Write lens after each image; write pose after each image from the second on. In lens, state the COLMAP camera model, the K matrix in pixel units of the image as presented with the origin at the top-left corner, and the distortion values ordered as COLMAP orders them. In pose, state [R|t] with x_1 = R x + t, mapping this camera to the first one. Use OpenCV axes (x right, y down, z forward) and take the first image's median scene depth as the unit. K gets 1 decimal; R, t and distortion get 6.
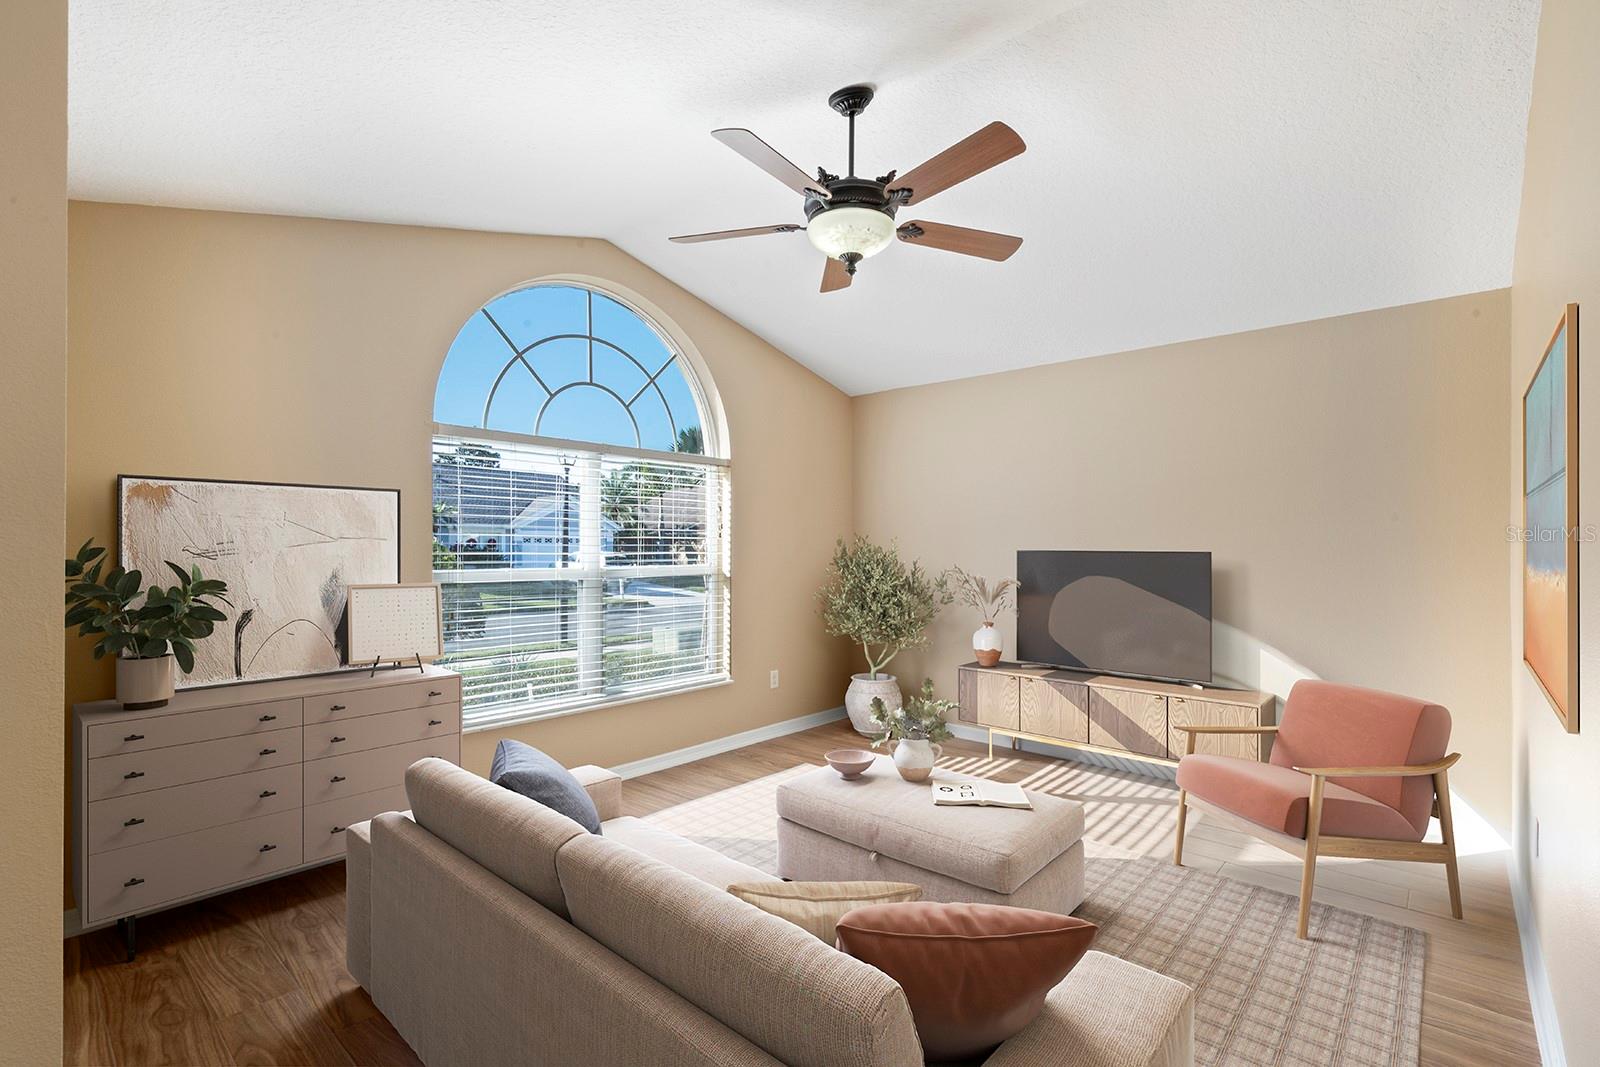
lens RADIAL K [[736.8, 0, 796.2], [0, 736.8, 535.3], [0, 0, 1]] dist [0.000795, -0.000670]
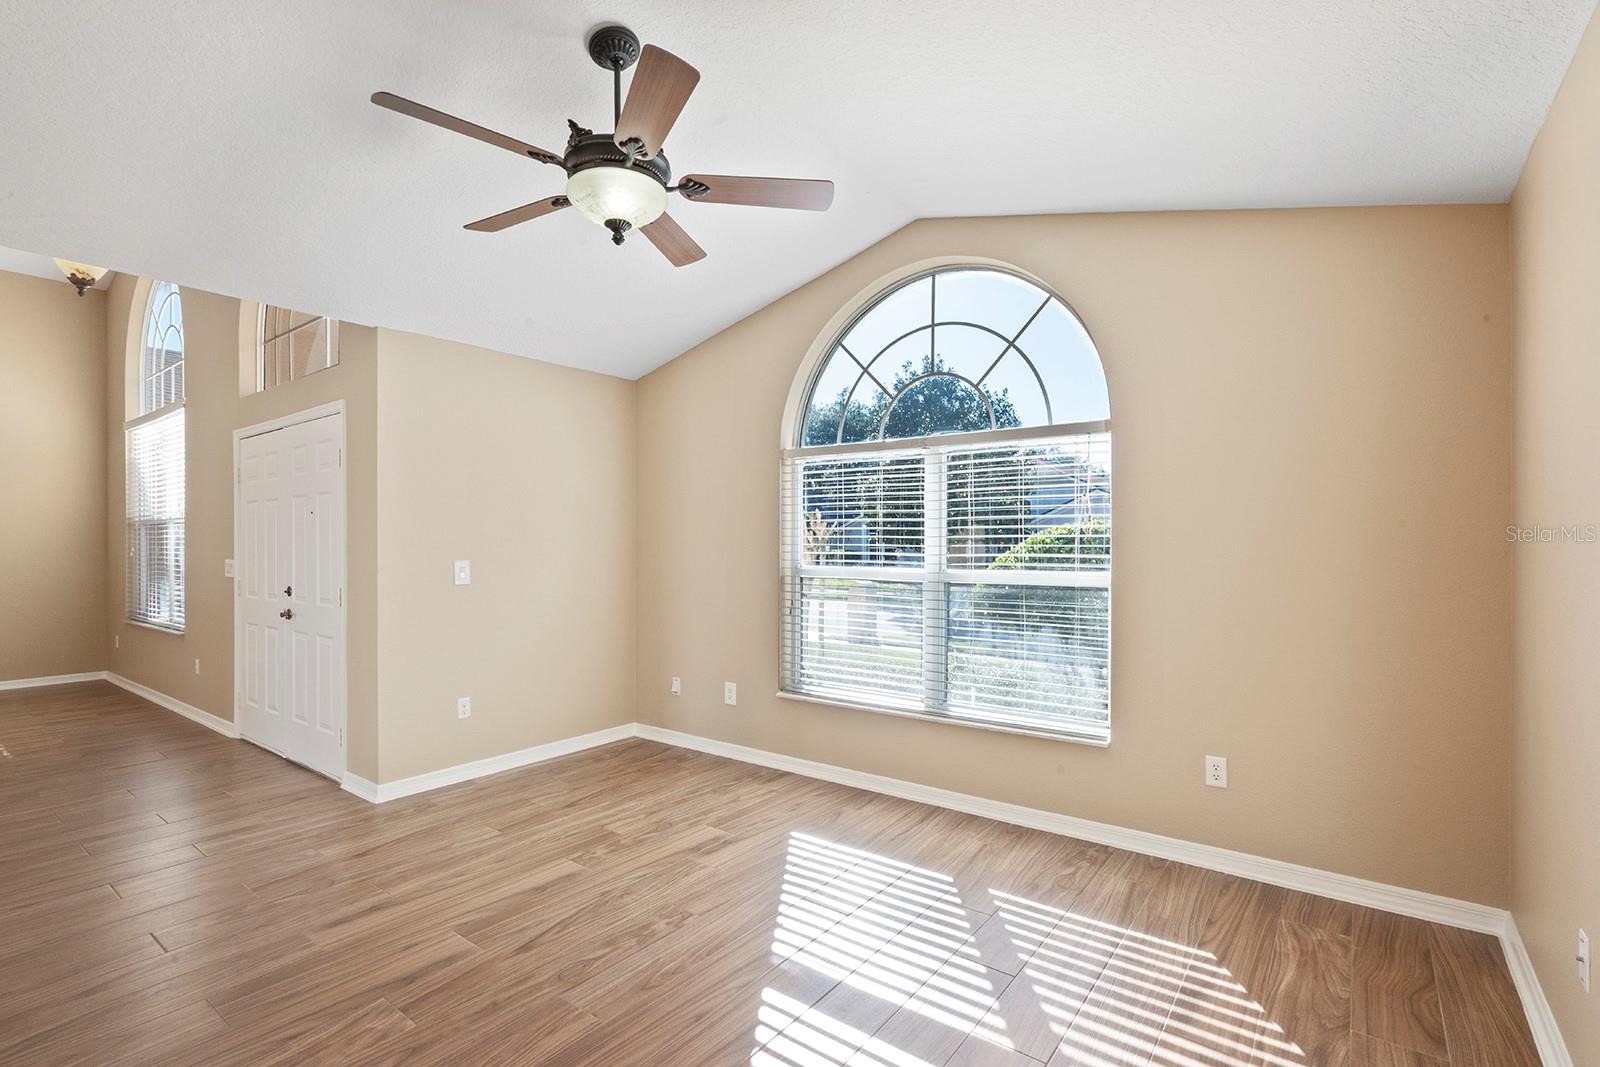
lens RADIAL K [[736.8, 0, 797.5], [0, 736.8, 545.4], [0, 0, 1]] dist [0.000795, -0.000670]
pose [[0.084105, -0.002151, -0.996455, 0.620243], [0.008057, 0.999966, -0.001479, 0.013010], [0.996424, -0.007904, 0.084120, 0.717529]]
